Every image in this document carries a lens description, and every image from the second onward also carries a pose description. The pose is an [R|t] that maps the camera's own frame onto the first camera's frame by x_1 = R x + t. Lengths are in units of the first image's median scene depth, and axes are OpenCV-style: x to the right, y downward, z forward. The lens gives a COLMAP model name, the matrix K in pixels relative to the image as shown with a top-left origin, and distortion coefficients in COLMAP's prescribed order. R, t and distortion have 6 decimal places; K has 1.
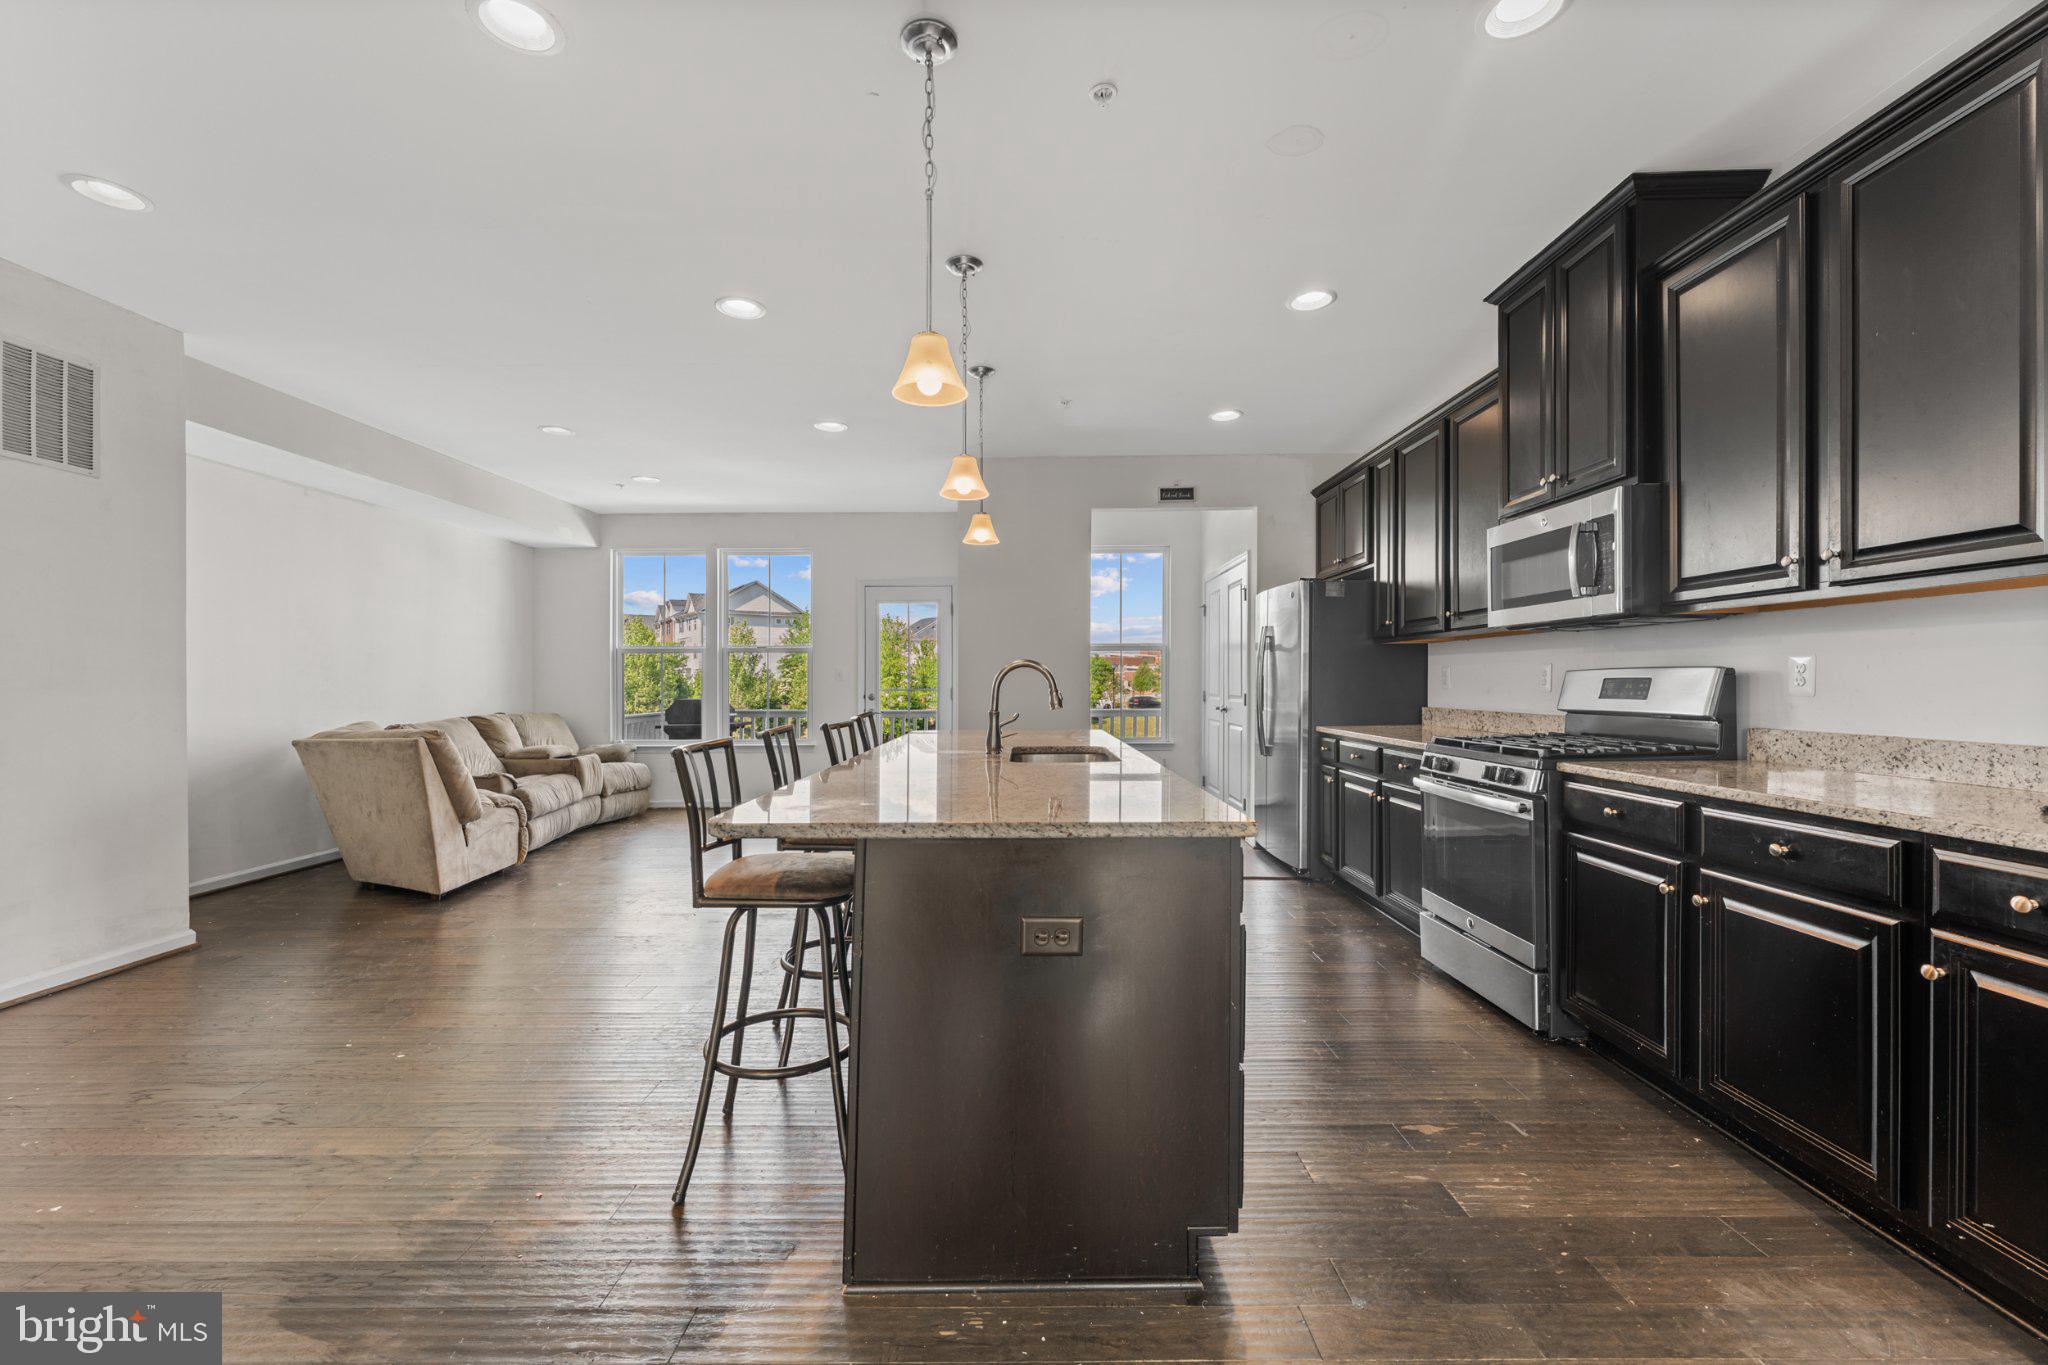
lens RADIAL K [[825.3, 0, 1023.9], [0, 825.3, 687.5], [0, 0, 1]] dist [0.003936, -0.001115]
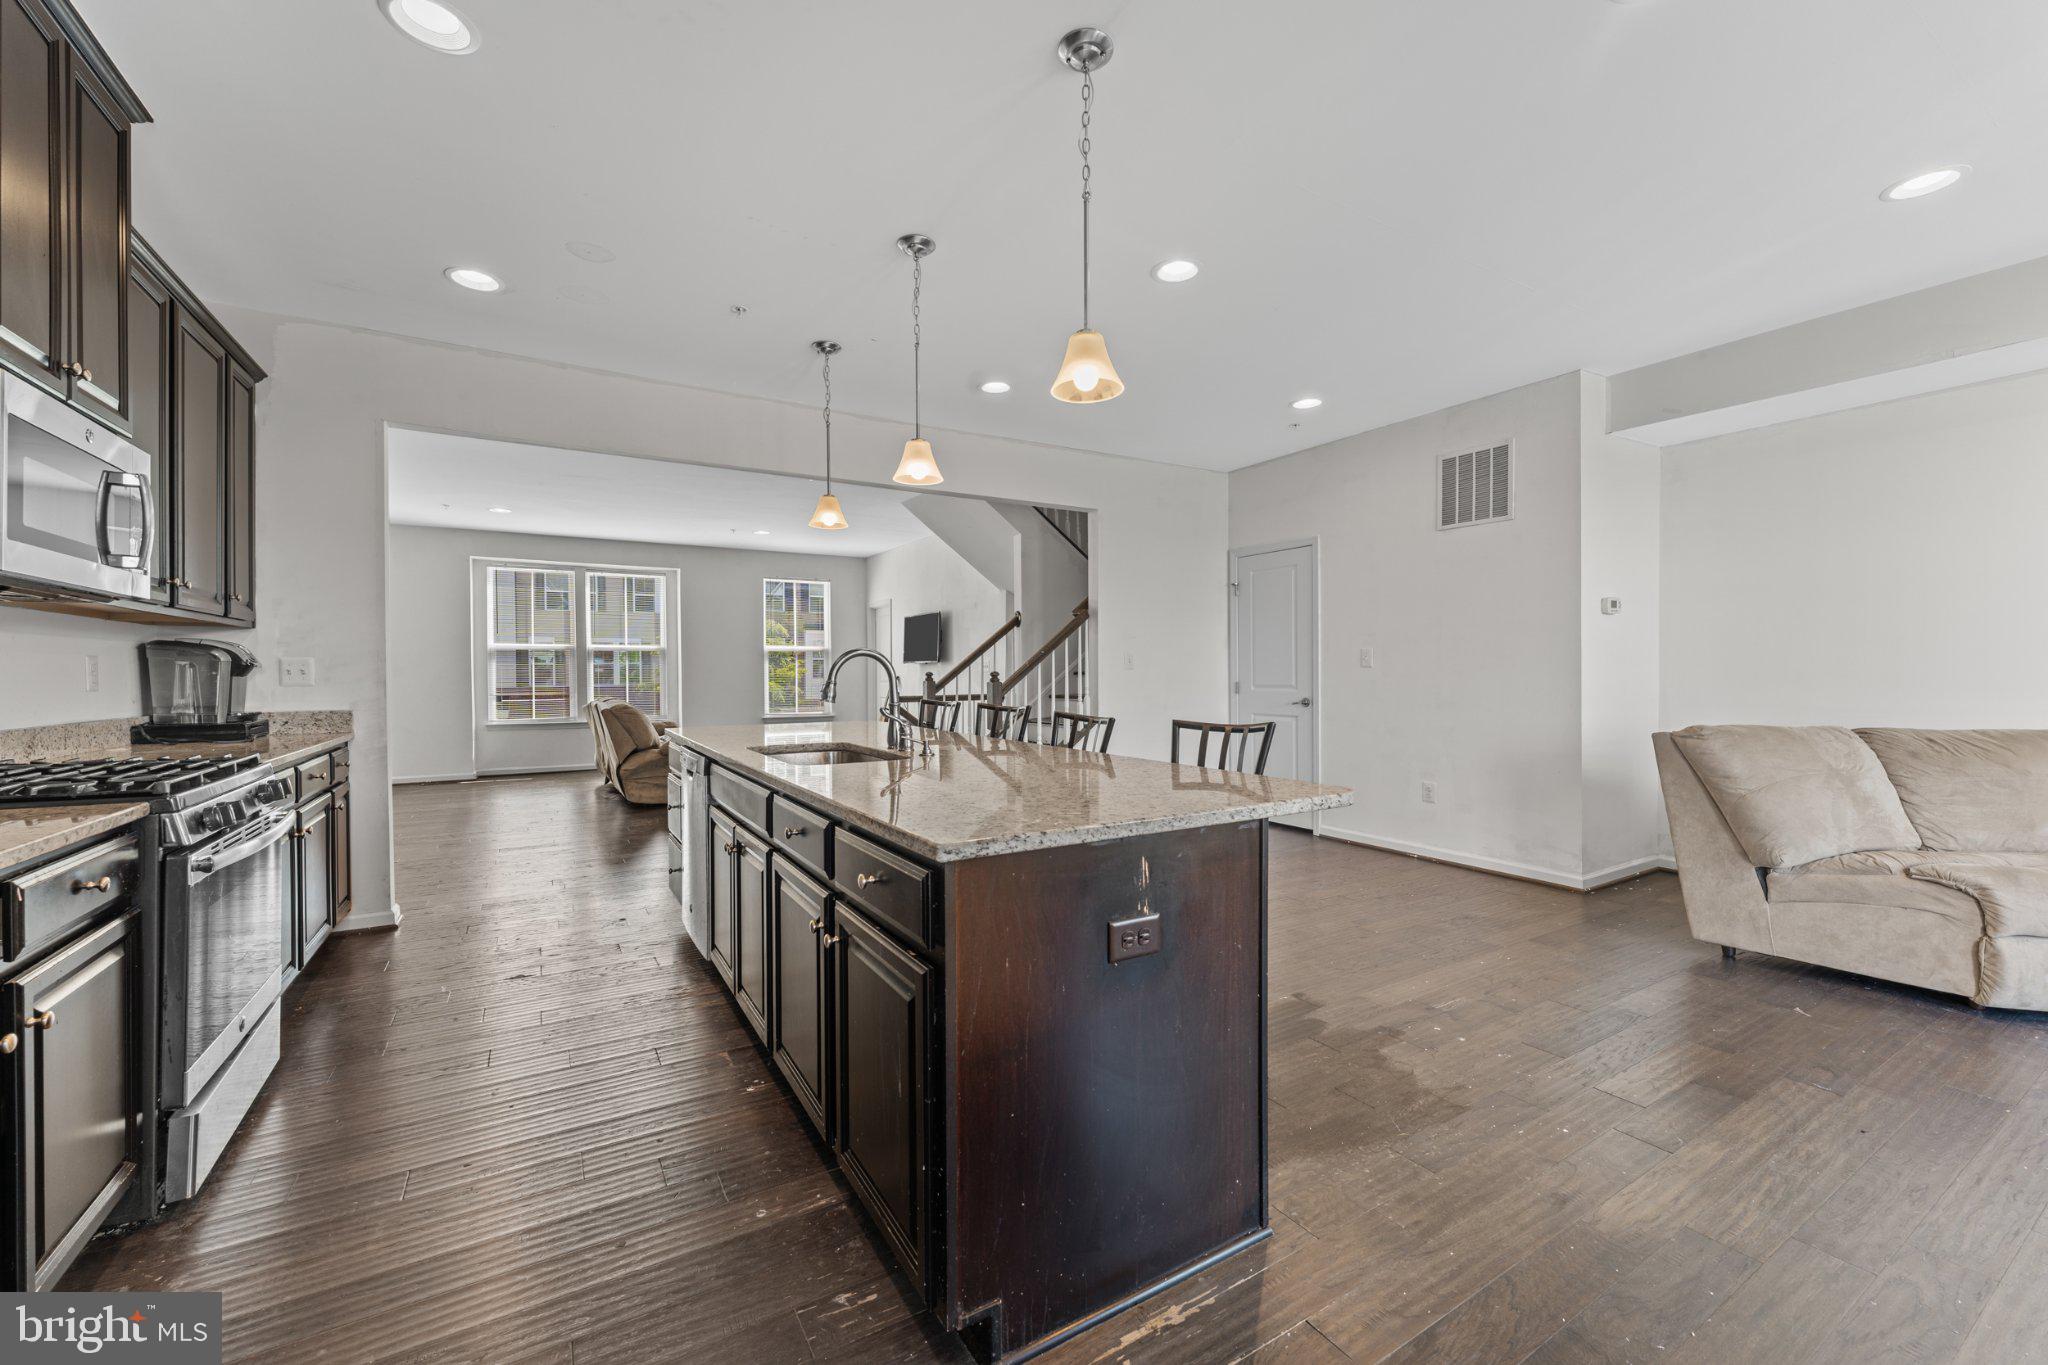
lens RADIAL K [[825.3, 0, 1025.4], [0, 825.3, 679.3], [0, 0, 1]] dist [0.003936, -0.001115]
pose [[-0.857597, 0.014268, -0.514125, 0.243931], [0.005794, 0.999820, 0.018084, -0.011580], [0.514290, 0.012530, -0.857525, 1.438177]]
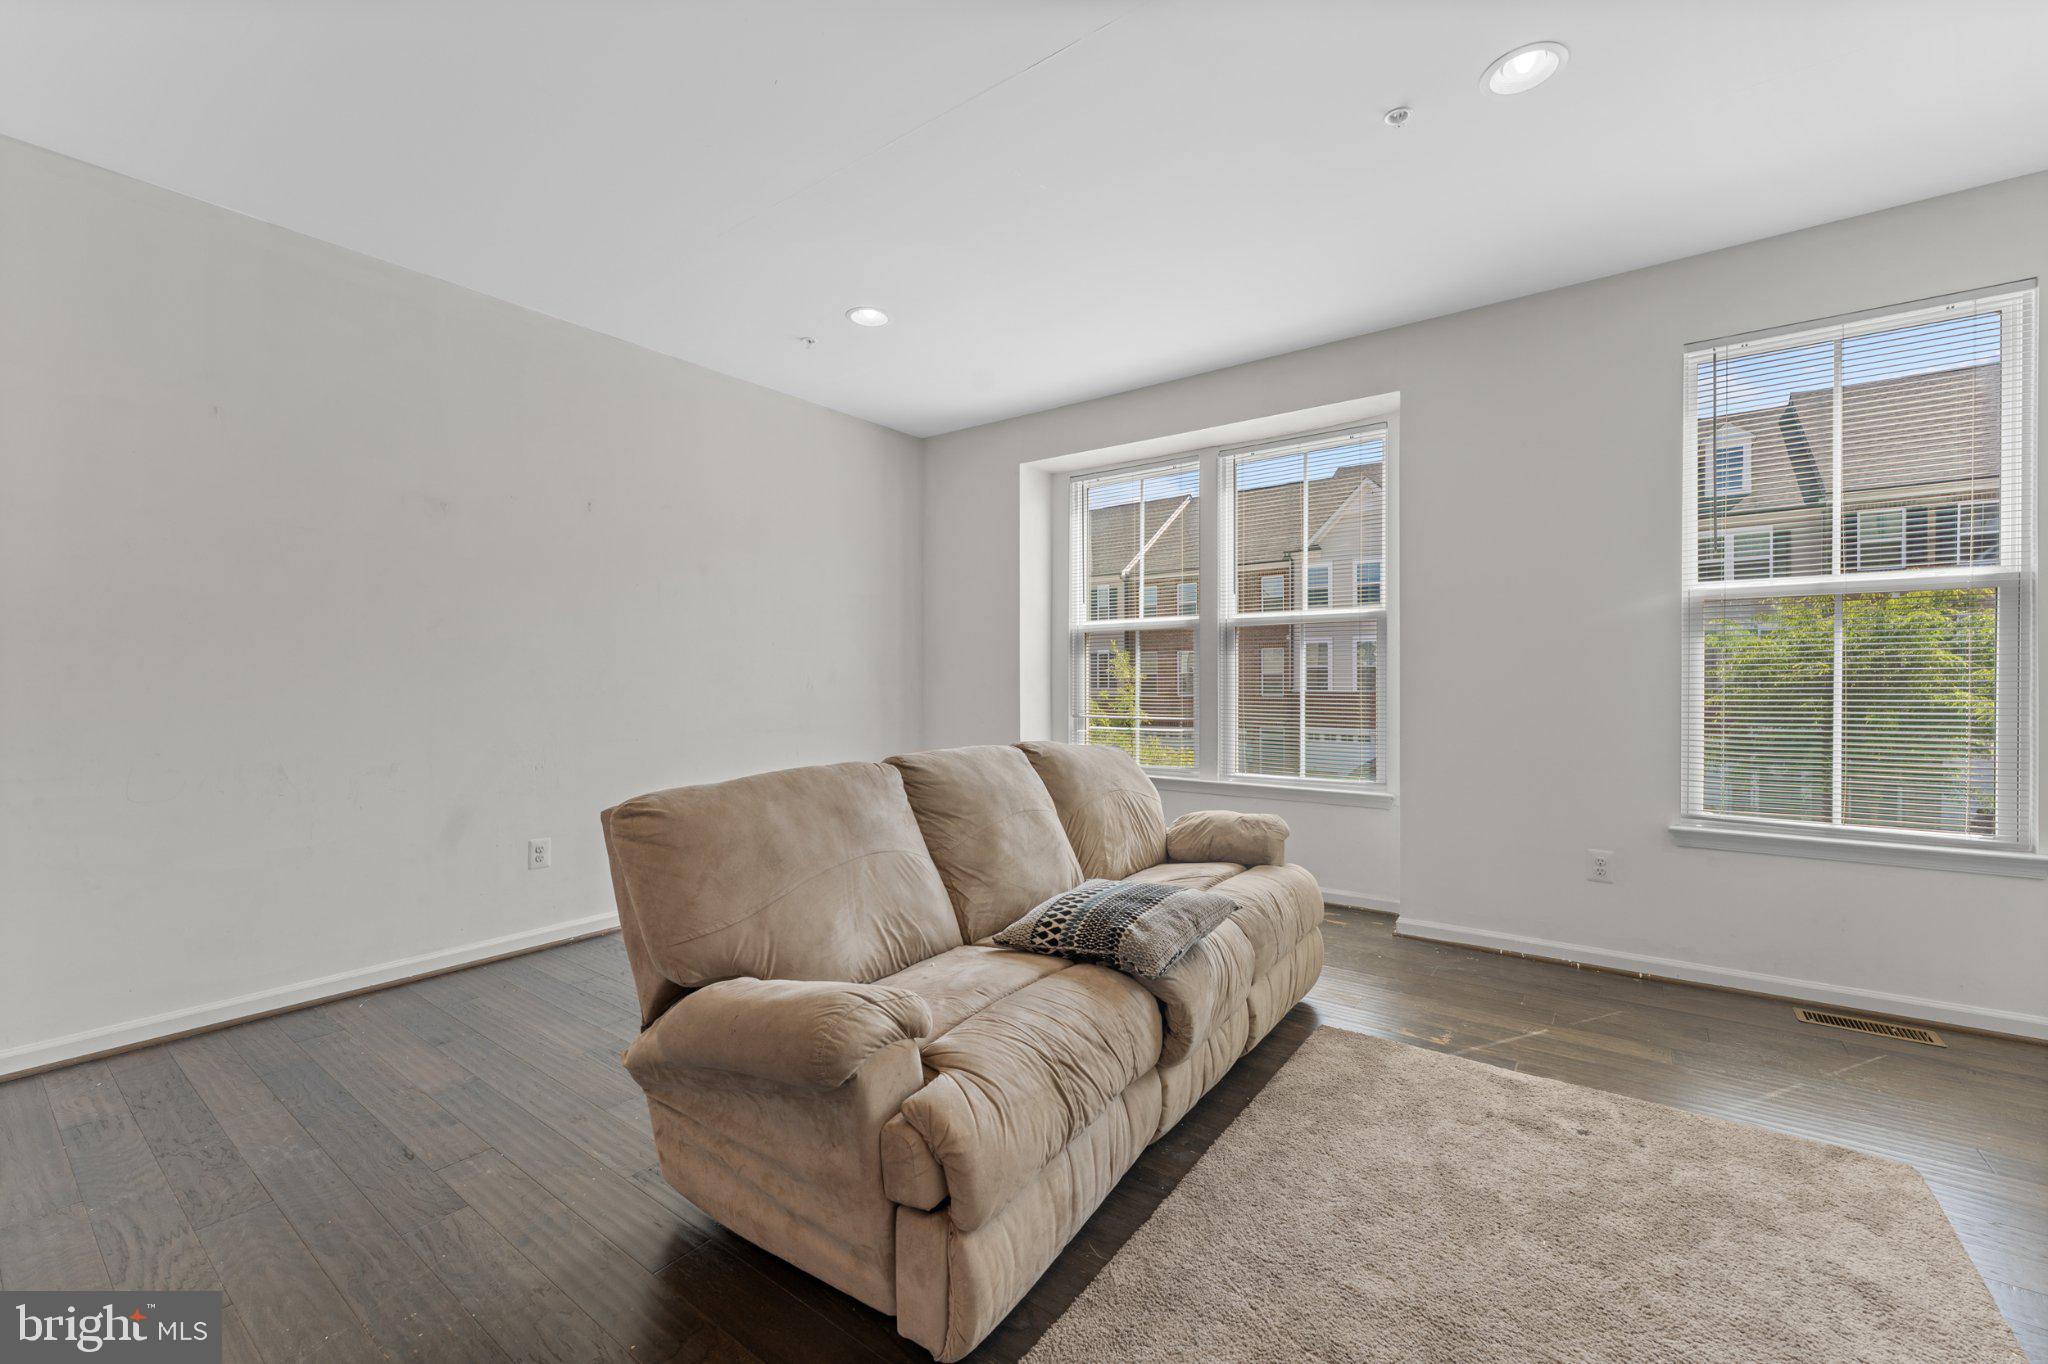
lens RADIAL K [[825.3, 0, 1022.8], [0, 825.3, 684.1], [0, 0, 1]] dist [0.003936, -0.001115]
pose [[-0.816559, 0.004692, 0.577243, -0.316157], [0.014074, 0.999832, 0.011782, 0.001282], [-0.577091, 0.017745, -0.816487, -0.195295]]
